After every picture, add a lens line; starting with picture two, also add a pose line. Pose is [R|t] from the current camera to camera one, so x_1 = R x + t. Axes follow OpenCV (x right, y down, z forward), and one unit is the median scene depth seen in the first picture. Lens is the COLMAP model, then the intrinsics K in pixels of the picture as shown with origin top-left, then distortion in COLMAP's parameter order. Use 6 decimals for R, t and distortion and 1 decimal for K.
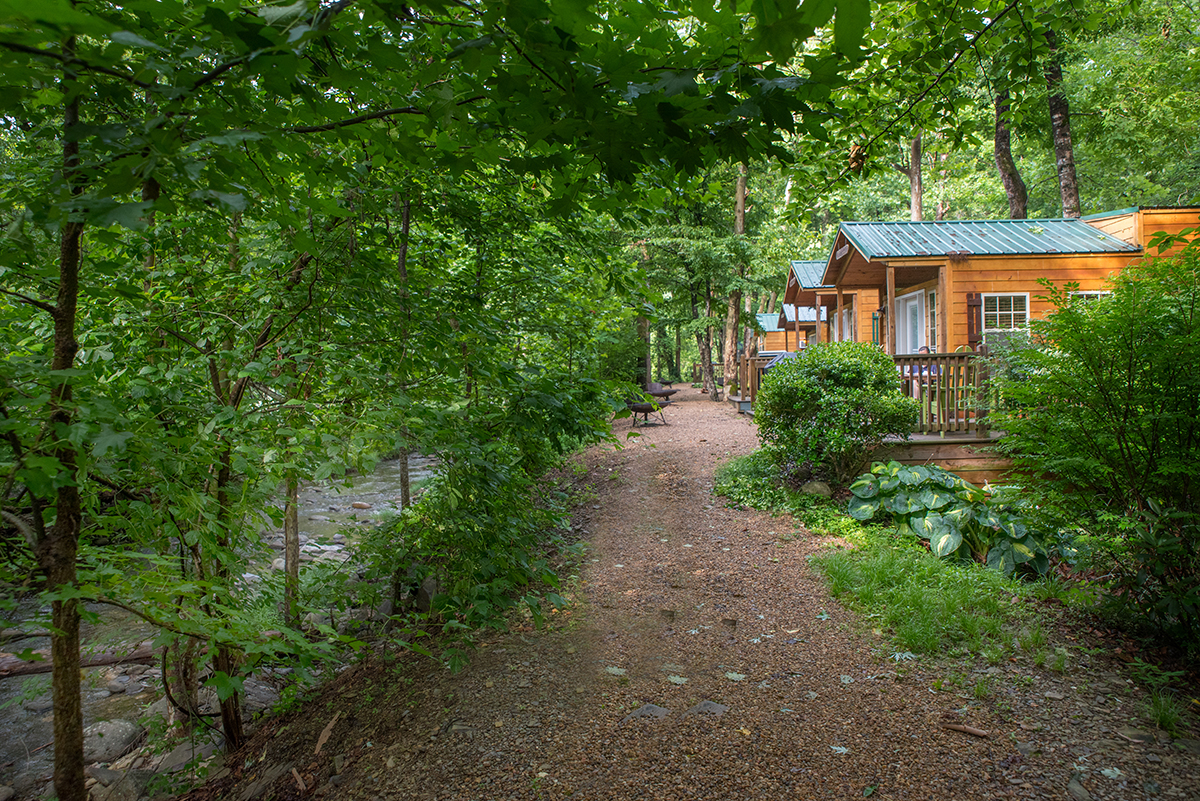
lens RADIAL K [[835.8, 0, 600.0], [0, 835.8, 400.5], [0, 0, 1]] dist [0.000025, 0.000852]
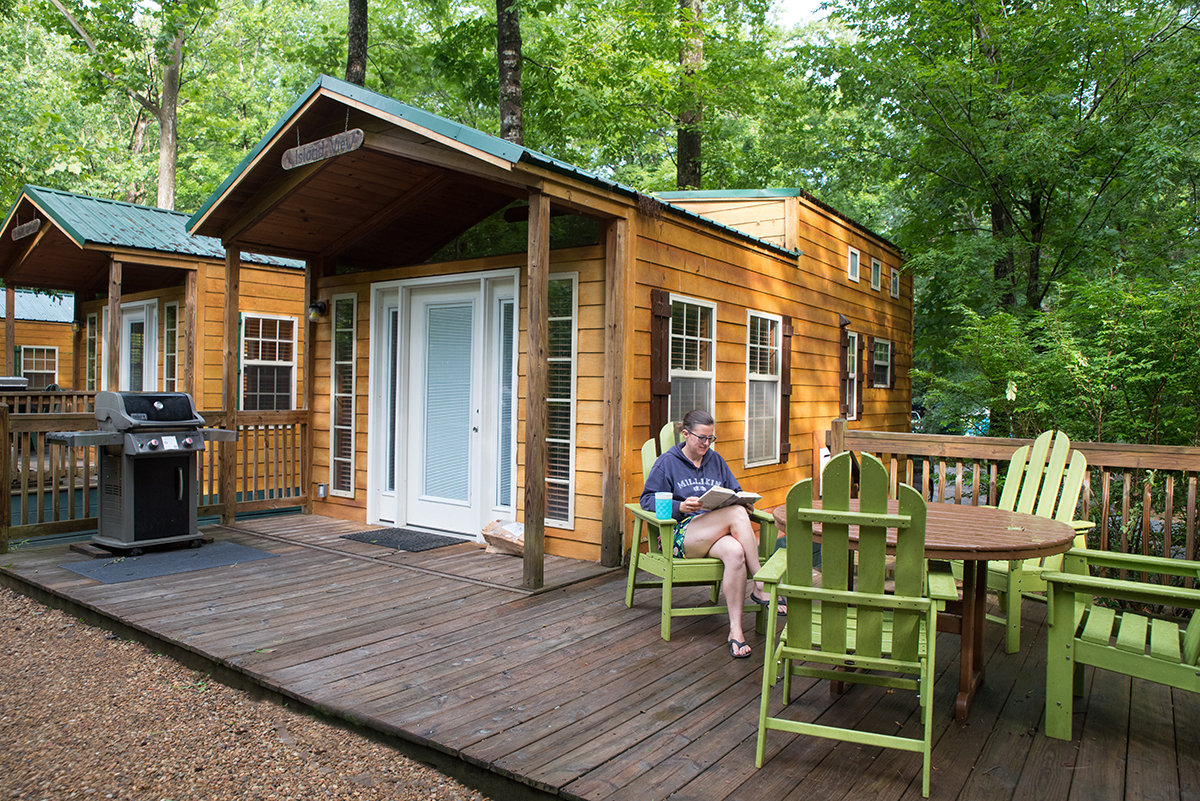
lens RADIAL K [[835.8, 0, 600.0], [0, 835.8, 400.5], [0, 0, 1]] dist [0.000025, 0.000852]
pose [[0.545461, 0.014618, 0.838009, 0.037840], [0.017323, 0.999438, -0.028709, -0.049094], [-0.837957, 0.030176, 0.544901, 0.693694]]
